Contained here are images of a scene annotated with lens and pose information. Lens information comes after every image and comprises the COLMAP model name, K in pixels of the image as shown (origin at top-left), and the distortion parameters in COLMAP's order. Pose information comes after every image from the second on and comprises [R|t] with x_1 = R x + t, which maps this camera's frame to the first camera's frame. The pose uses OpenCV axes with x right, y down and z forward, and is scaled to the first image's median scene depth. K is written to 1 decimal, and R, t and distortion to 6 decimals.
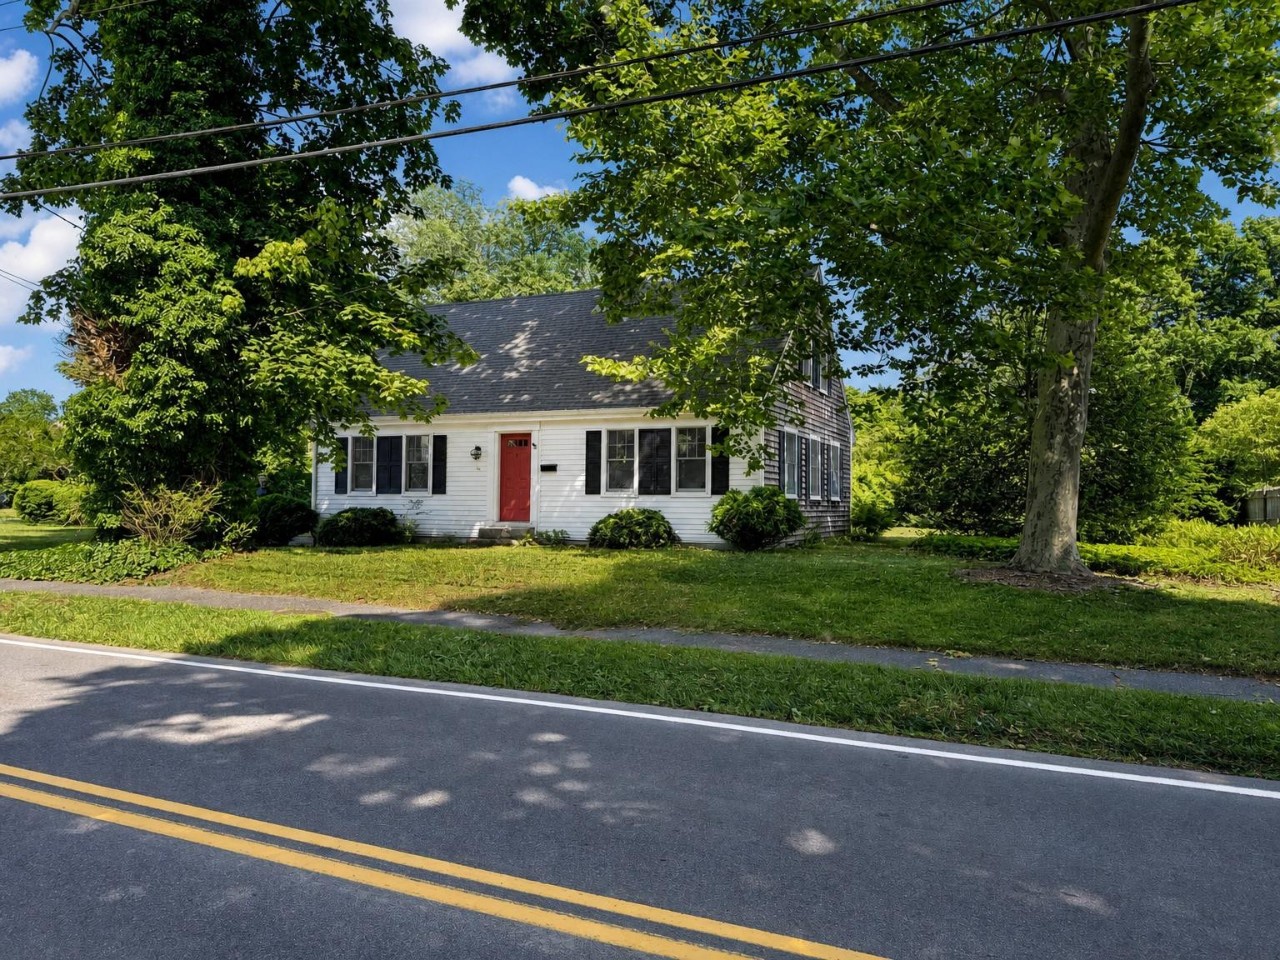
lens RADIAL K [[932.2, 0, 638.5], [0, 932.2, 472.1], [0, 0, 1]] dist [0.064912, 0.004905]
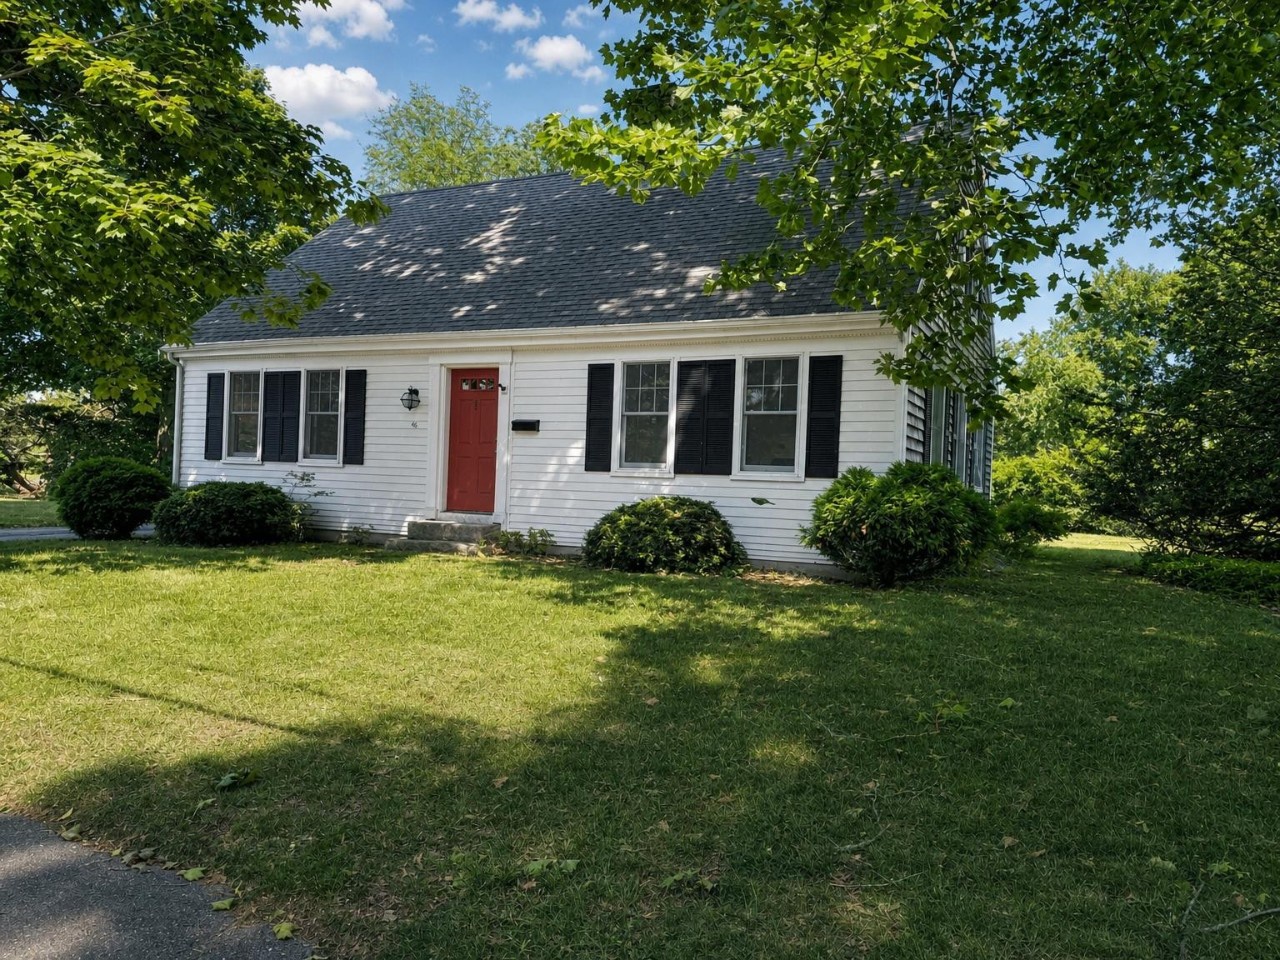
lens RADIAL K [[932.2, 0, 638.5], [0, 932.2, 472.1], [0, 0, 1]] dist [0.064912, 0.004905]
pose [[0.999204, 0.027618, -0.028776, -0.005064], [-0.027091, 0.999461, 0.018541, 0.012562], [0.029272, -0.017747, 0.999414, 0.396197]]
